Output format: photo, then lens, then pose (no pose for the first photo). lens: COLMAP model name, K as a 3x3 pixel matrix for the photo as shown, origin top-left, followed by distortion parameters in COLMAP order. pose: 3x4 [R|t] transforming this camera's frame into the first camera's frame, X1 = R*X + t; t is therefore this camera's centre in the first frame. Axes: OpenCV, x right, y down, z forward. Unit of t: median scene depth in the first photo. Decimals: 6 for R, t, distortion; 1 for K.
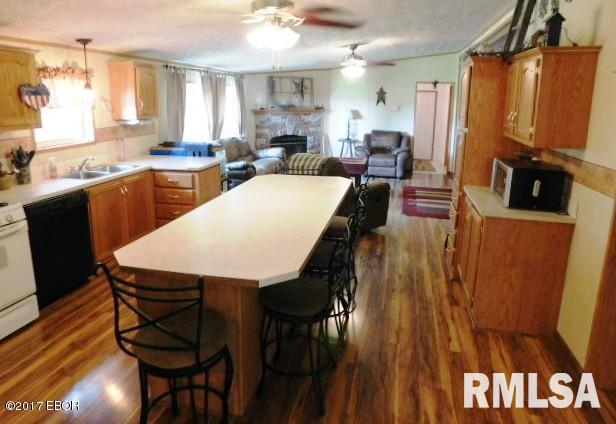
lens RADIAL K [[456.1, 0, 306.8], [0, 456.1, 173.4], [0, 0, 1]] dist [0.001709, -0.000231]
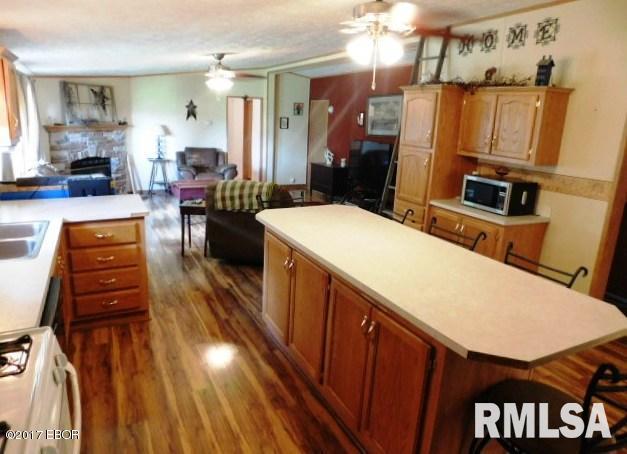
lens RADIAL K [[450.1, 0, 313.7], [0, 450.1, 202.0], [0, 0, 1]] dist [-0.011072, 0.002334]
pose [[0.789123, -0.104739, 0.605240, -0.223136], [0.081607, 0.994497, 0.065700, -0.026259], [-0.608790, -0.002453, 0.793327, 0.139032]]
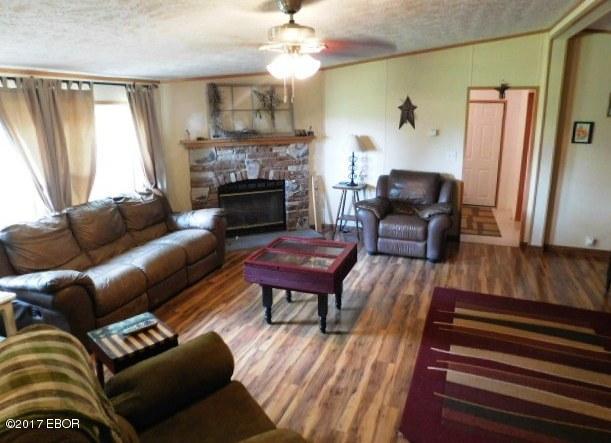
lens RADIAL K [[438.6, 0, 305.7], [0, 438.6, 197.2], [0, 0, 1]] dist [-0.011072, 0.002334]
pose [[0.989108, 0.010920, -0.146785, 0.124549], [-0.004950, 0.999148, 0.040973, -0.087477], [0.147107, -0.039800, 0.988319, 0.436294]]
